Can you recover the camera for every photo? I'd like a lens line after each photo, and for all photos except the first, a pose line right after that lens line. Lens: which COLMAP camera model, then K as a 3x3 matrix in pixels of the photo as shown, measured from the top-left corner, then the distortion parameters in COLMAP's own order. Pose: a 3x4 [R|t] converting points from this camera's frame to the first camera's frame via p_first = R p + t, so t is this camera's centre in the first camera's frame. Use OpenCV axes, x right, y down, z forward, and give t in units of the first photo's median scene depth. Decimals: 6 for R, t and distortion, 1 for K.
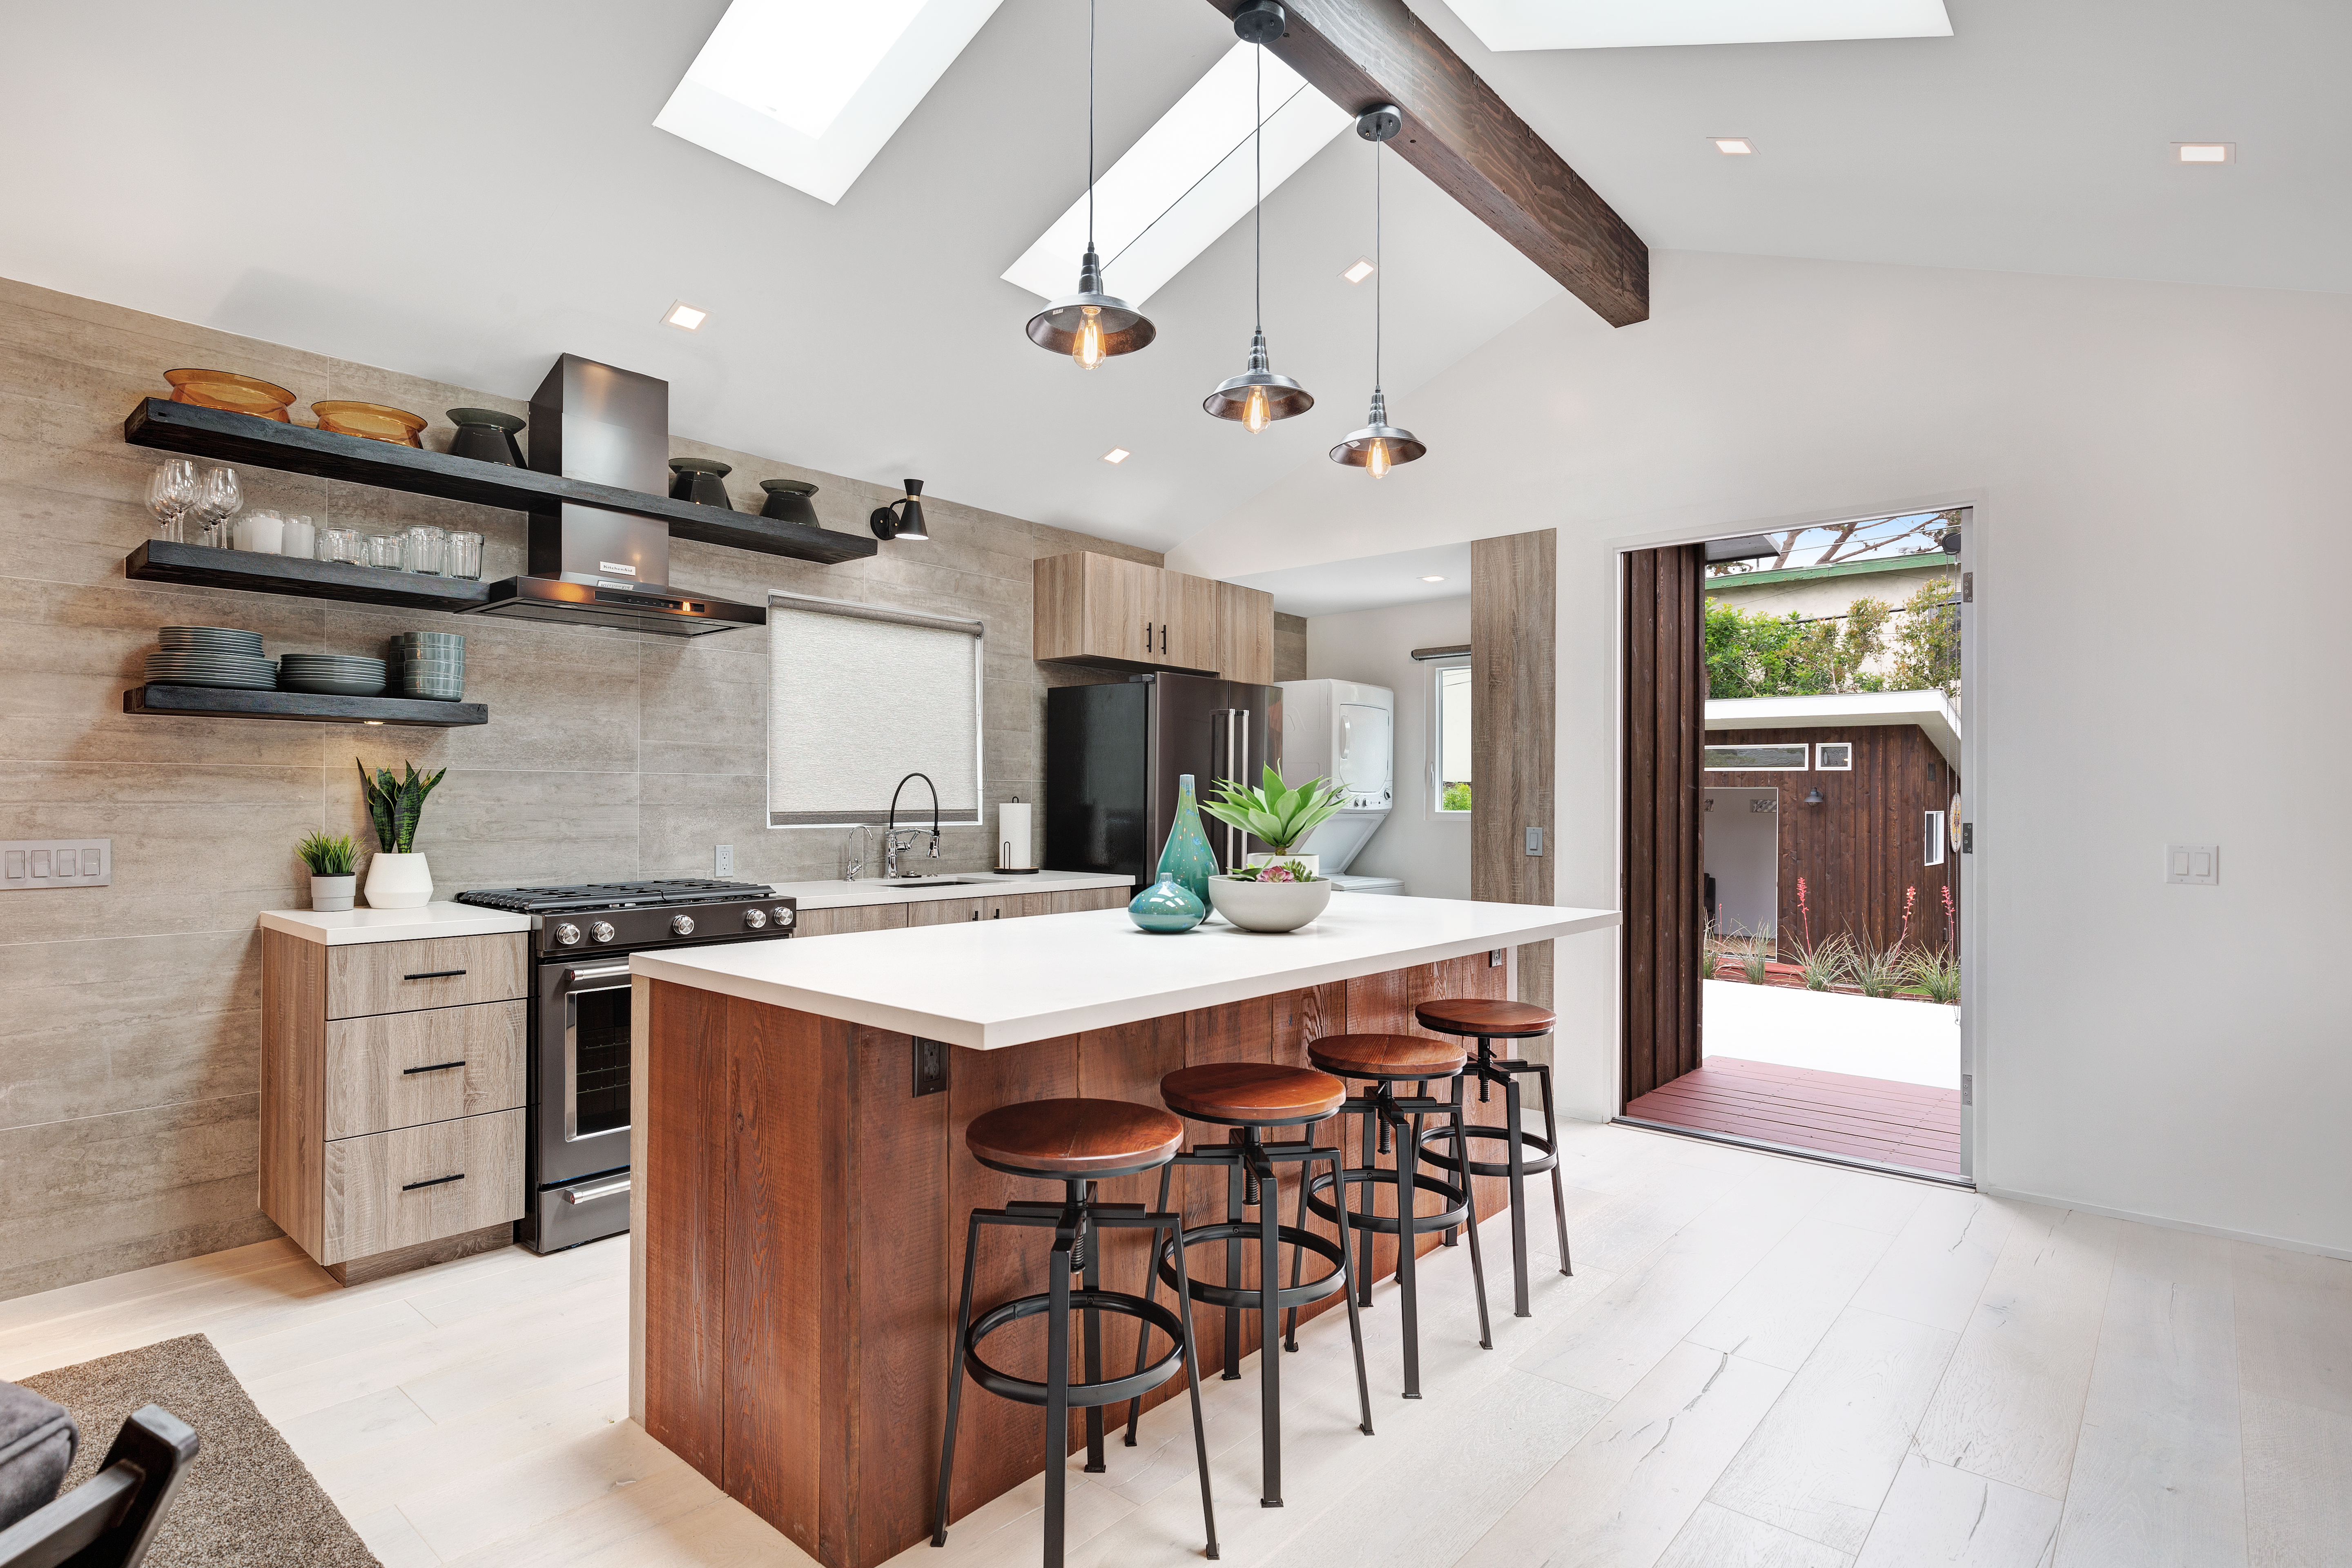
lens RADIAL K [[1188.3, 0, 1158.3], [0, 1188.3, 805.1], [0, 0, 1]] dist [-0.002429, 0.001344]
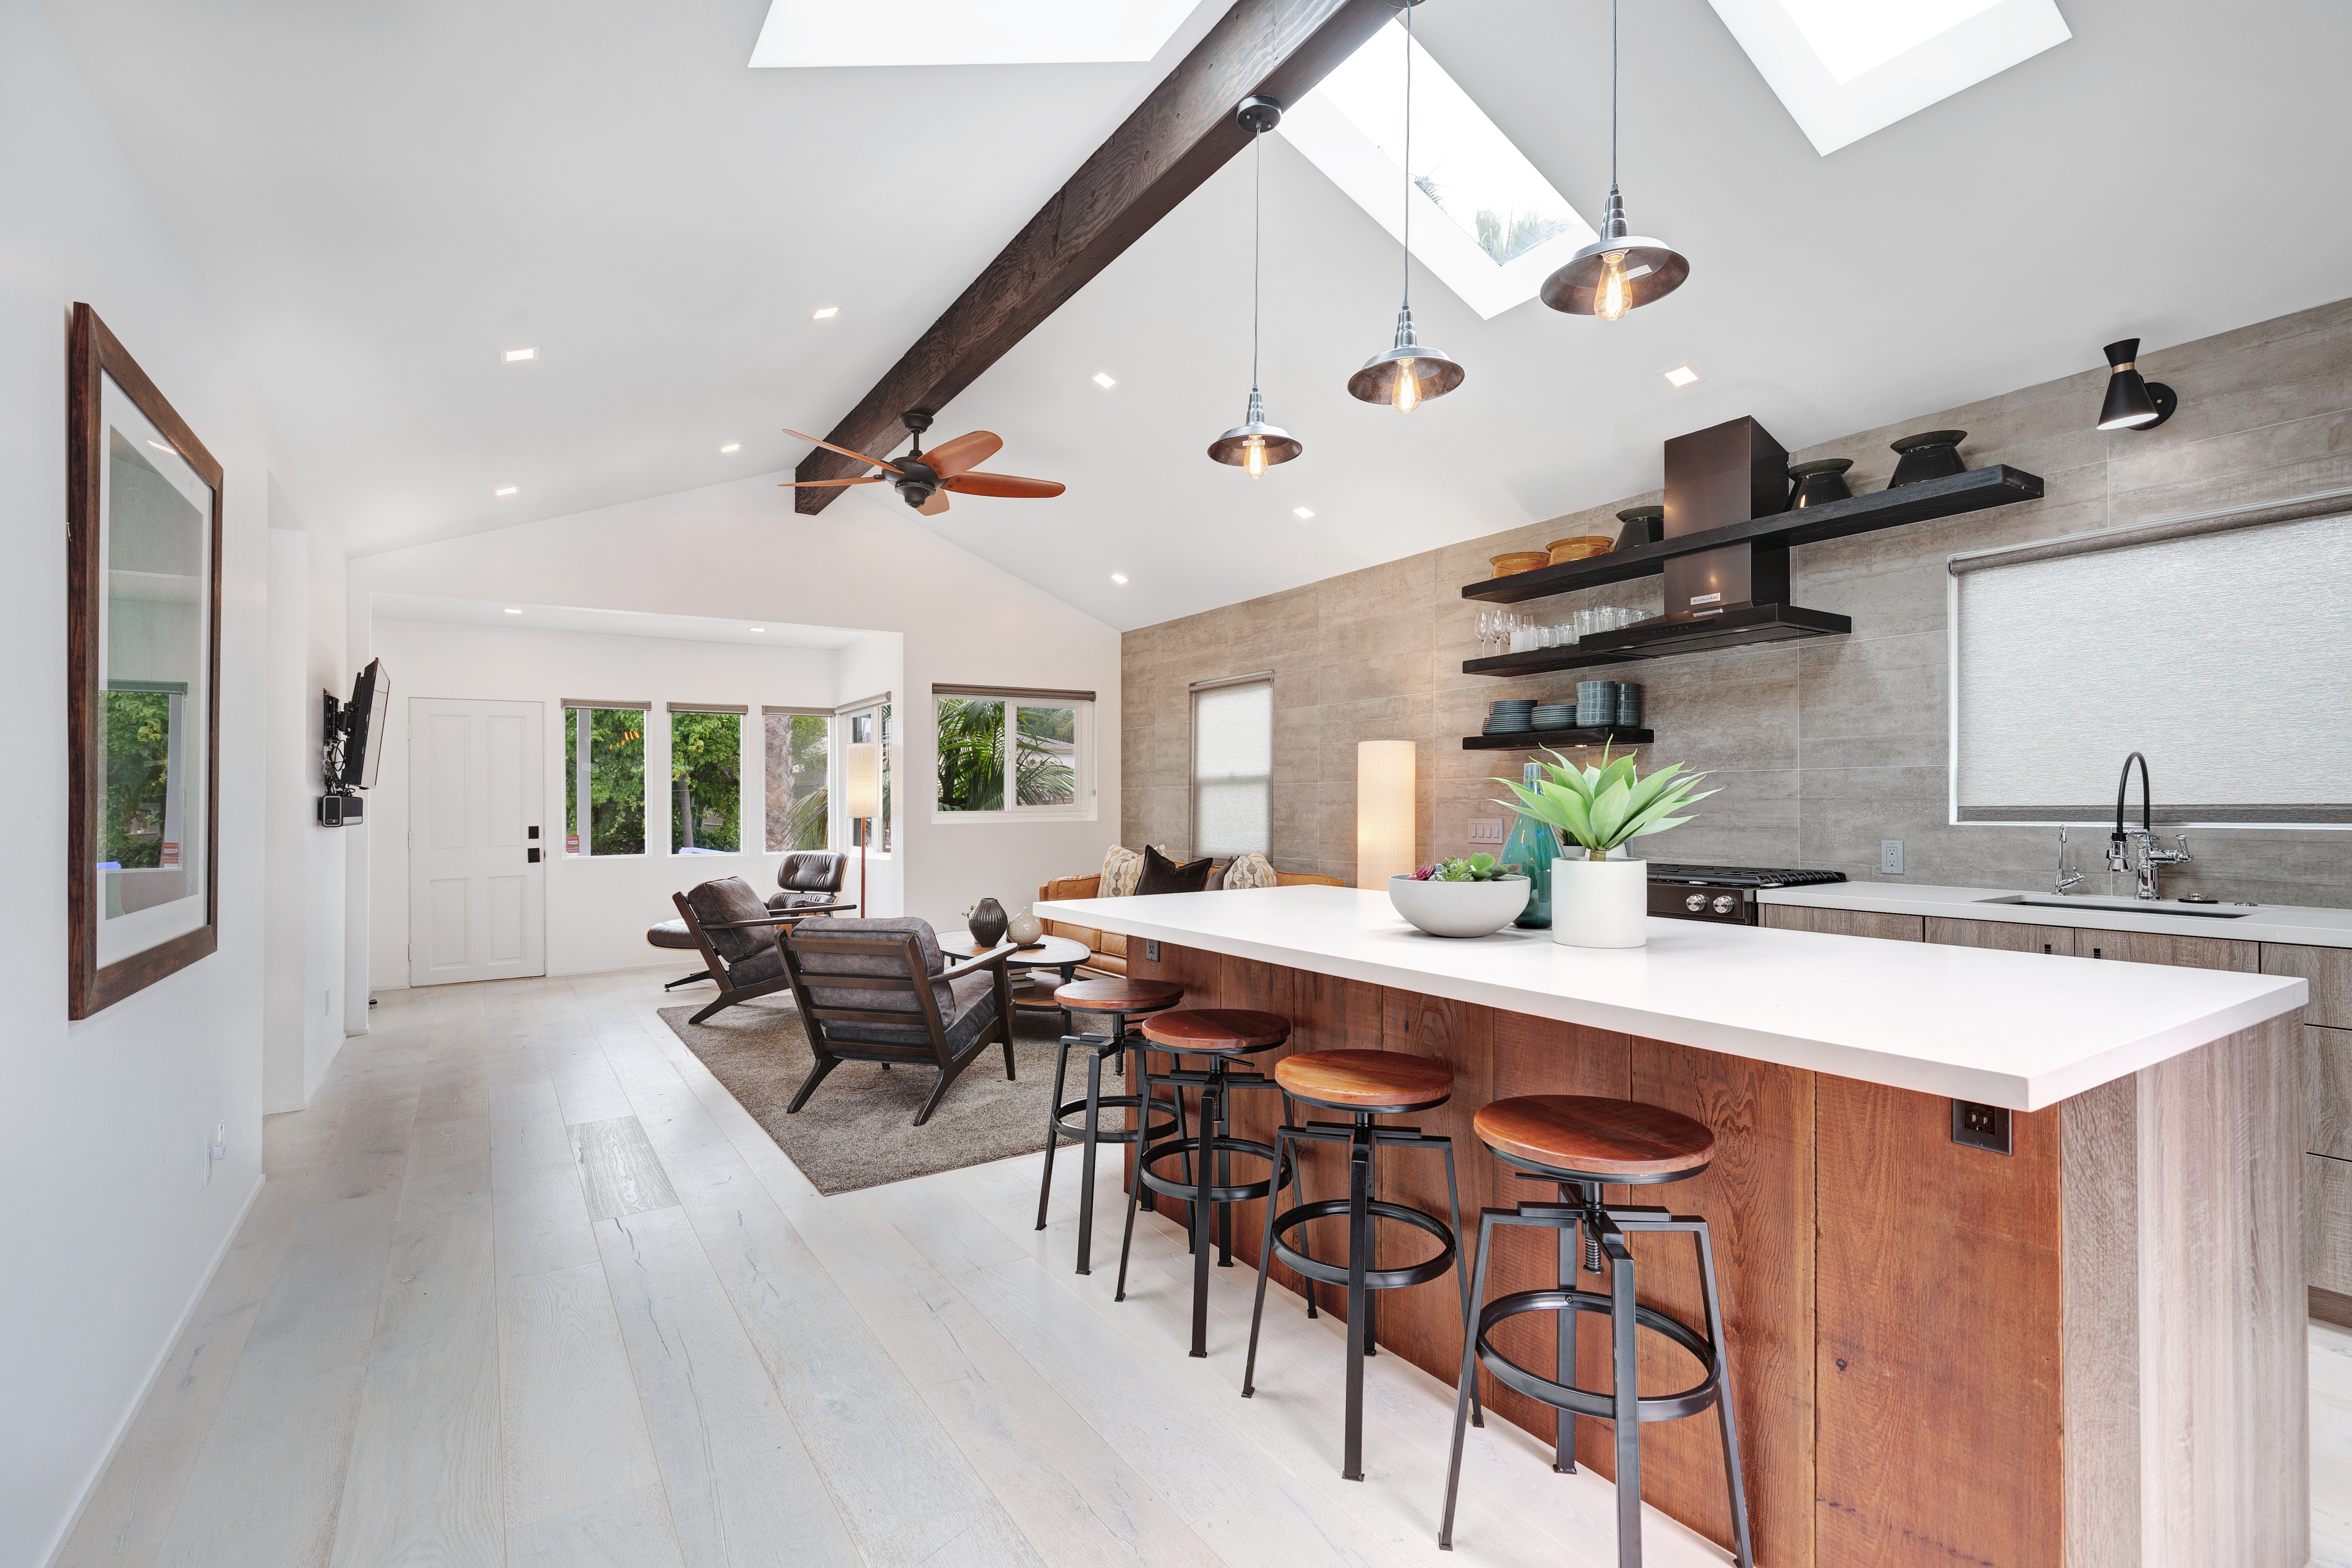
lens RADIAL K [[1099.9, 0, 1165.7], [0, 1099.9, 816.8], [0, 0, 1]] dist [0.010390, -0.001505]
pose [[-0.287250, 0.009279, -0.957811, 0.660391], [-0.000637, 0.999951, 0.009879, 0.006191], [0.957855, 0.003447, -0.287230, 0.704424]]
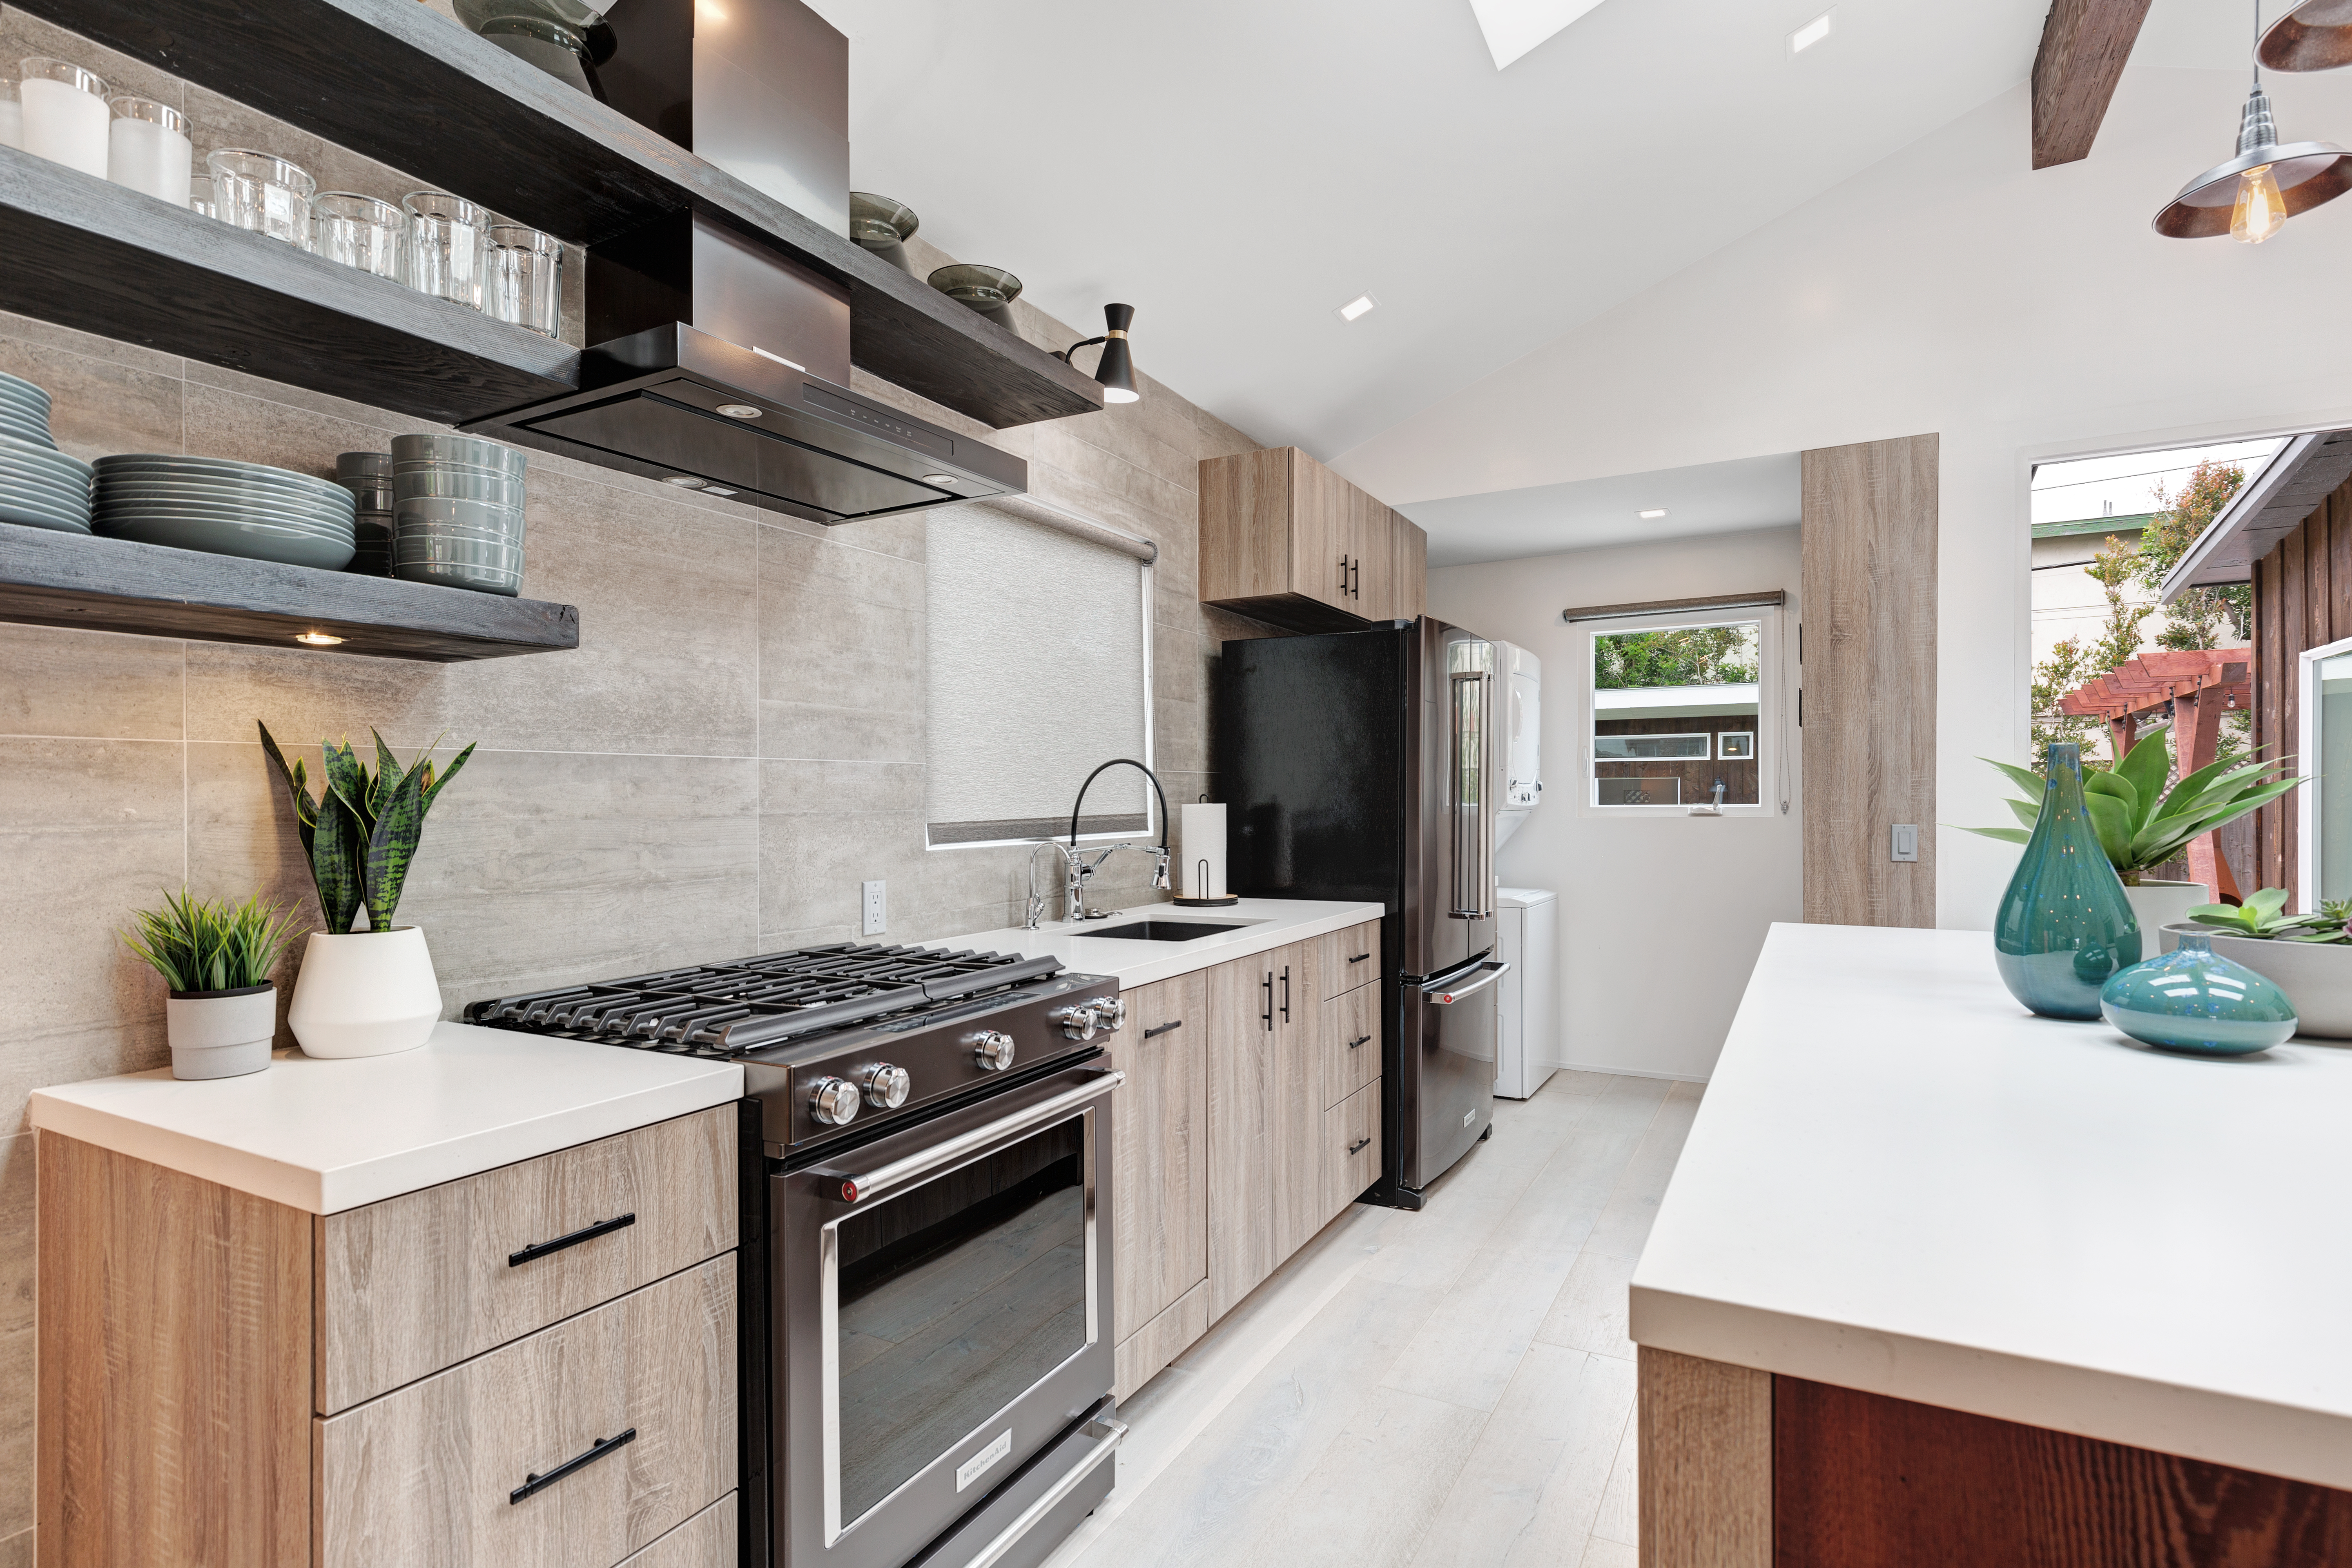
lens RADIAL K [[1188.3, 0, 1165.1], [0, 1188.3, 800.2], [0, 0, 1]] dist [-0.002429, 0.001344]
pose [[0.977605, -0.014803, 0.209925, -0.351833], [0.015424, 0.999880, -0.001318, -0.003598], [-0.209880, 0.004527, 0.977717, 0.396270]]
